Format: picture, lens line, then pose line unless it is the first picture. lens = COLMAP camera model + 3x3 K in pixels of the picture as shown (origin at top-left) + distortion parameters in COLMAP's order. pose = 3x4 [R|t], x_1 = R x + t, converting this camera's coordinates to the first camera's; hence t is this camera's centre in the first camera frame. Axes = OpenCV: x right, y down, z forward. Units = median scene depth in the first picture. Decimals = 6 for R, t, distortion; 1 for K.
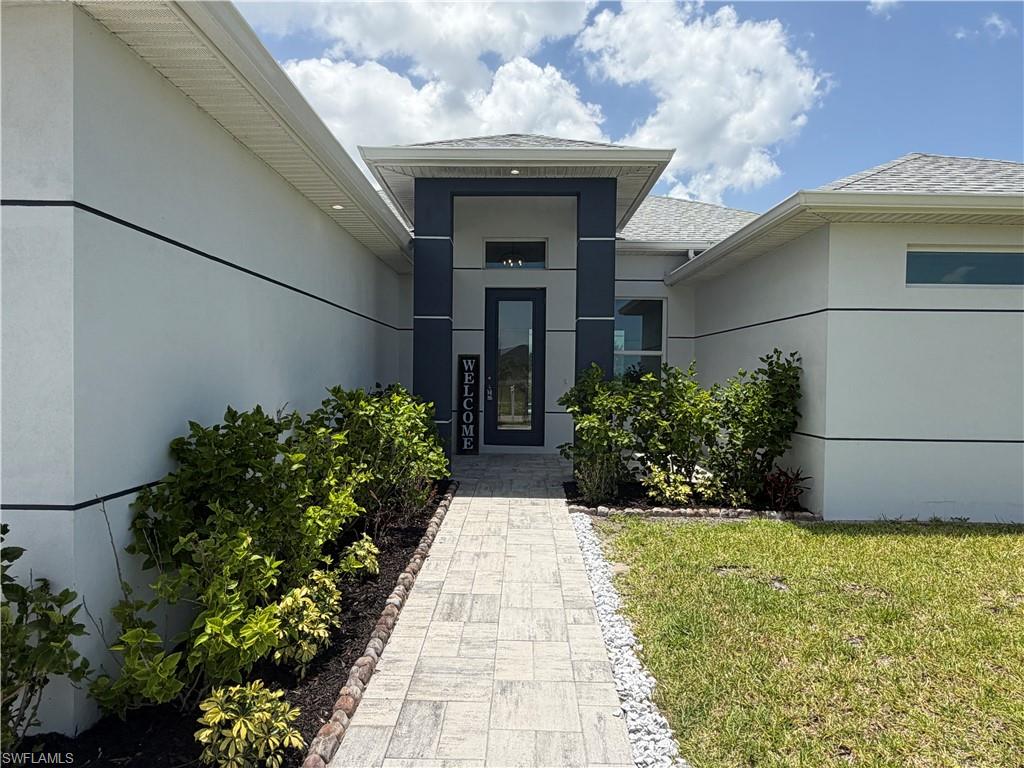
lens RADIAL K [[636.7, 0, 512.0], [0, 636.7, 384.0], [0, 0, 1]] dist [-0.004716, -0.001119]
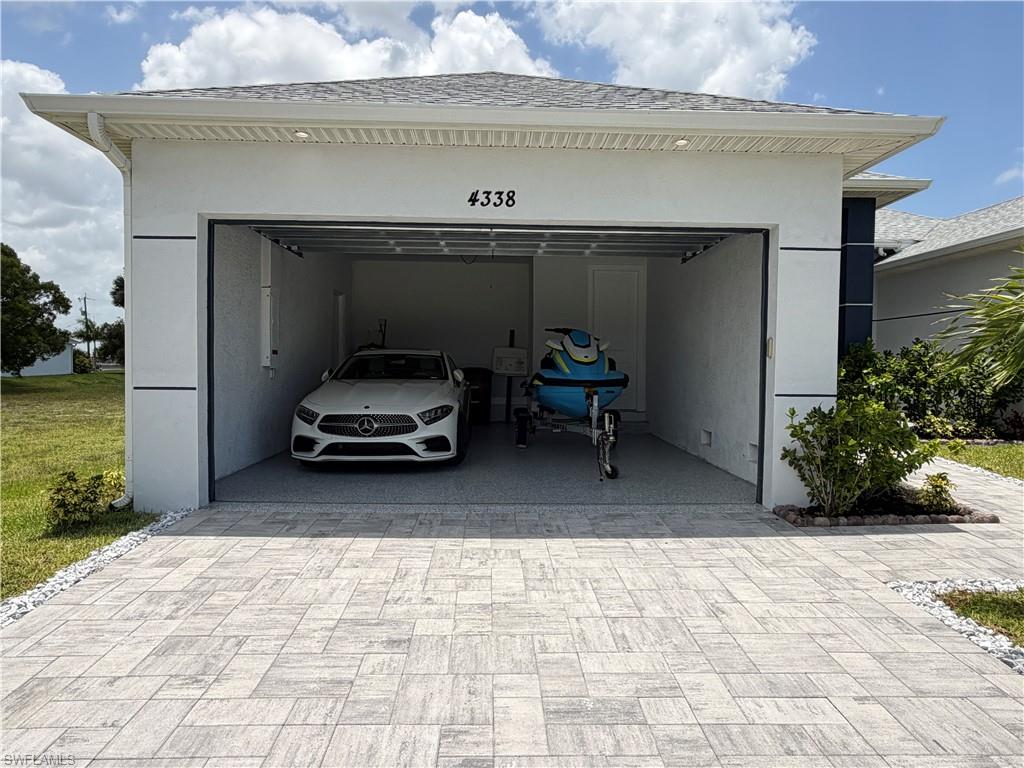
lens RADIAL K [[696.3, 0, 512.0], [0, 696.3, 384.0], [0, 0, 1]] dist [0.002381, -0.000065]
pose [[0.998707, -0.000647, 0.050828, -0.776147], [-0.000479, 0.999755, 0.022146, 0.036873], [-0.050830, -0.022142, 0.998462, -0.485398]]
